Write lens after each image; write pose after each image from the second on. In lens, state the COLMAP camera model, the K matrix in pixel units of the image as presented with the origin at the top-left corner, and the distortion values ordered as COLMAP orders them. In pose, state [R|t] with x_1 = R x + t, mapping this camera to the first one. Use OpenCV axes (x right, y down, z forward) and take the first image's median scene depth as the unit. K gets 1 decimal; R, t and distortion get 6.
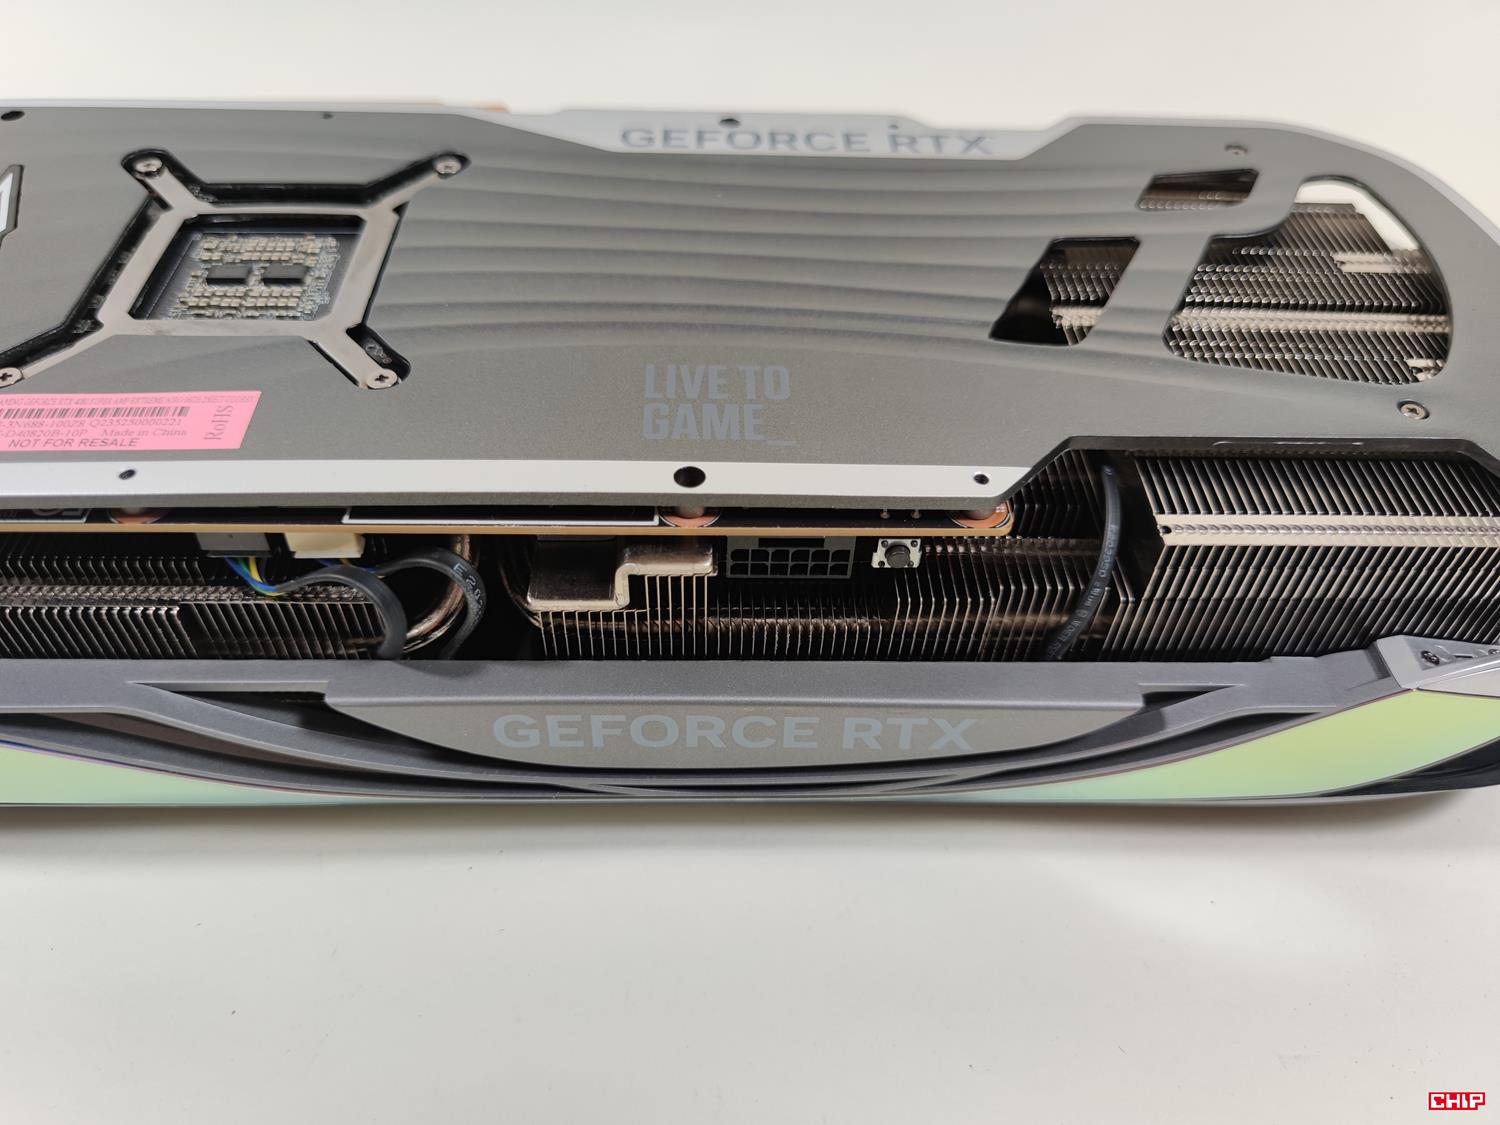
lens RADIAL K [[1176.5, 0, 750.0], [0, 1176.5, 562.5], [0, 0, 1]] dist [-0.027800, -0.001304]
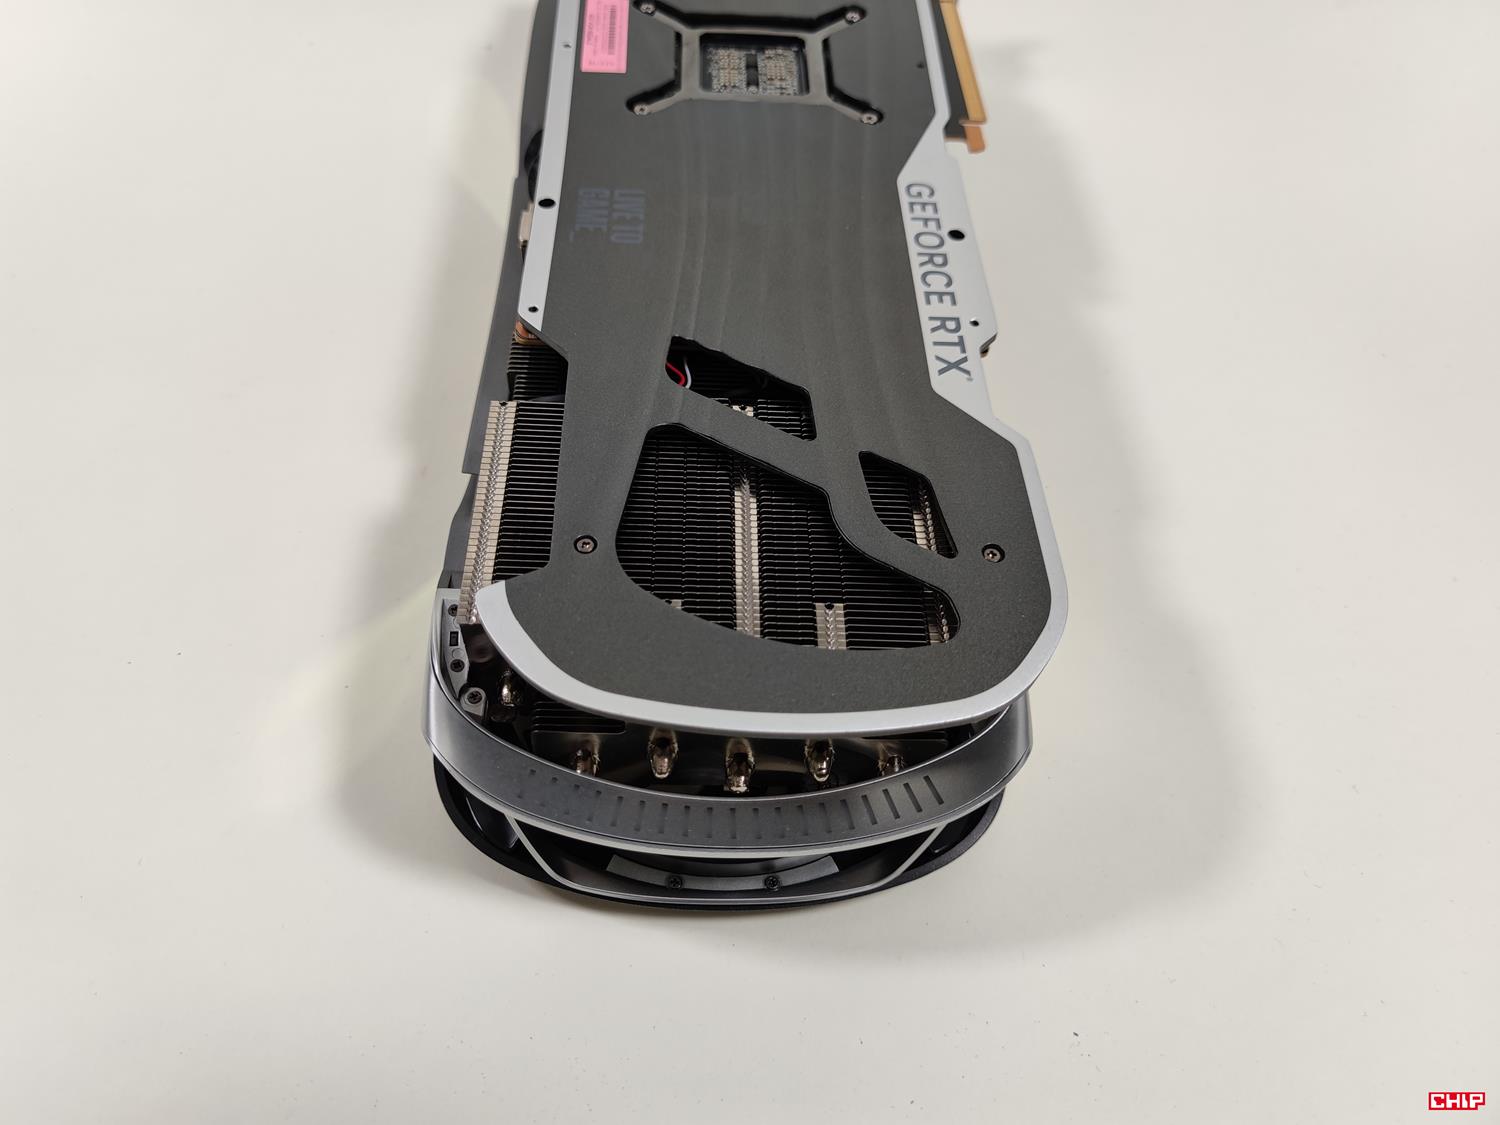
lens RADIAL K [[1176.5, 0, 750.0], [0, 1176.5, 562.5], [0, 0, 1]] dist [-0.027800, -0.001304]
pose [[0.003129, 0.781046, -0.624465, 1.504685], [-0.764673, 0.404285, 0.501825, -0.988619], [0.644411, 0.475942, 0.598510, 0.349141]]
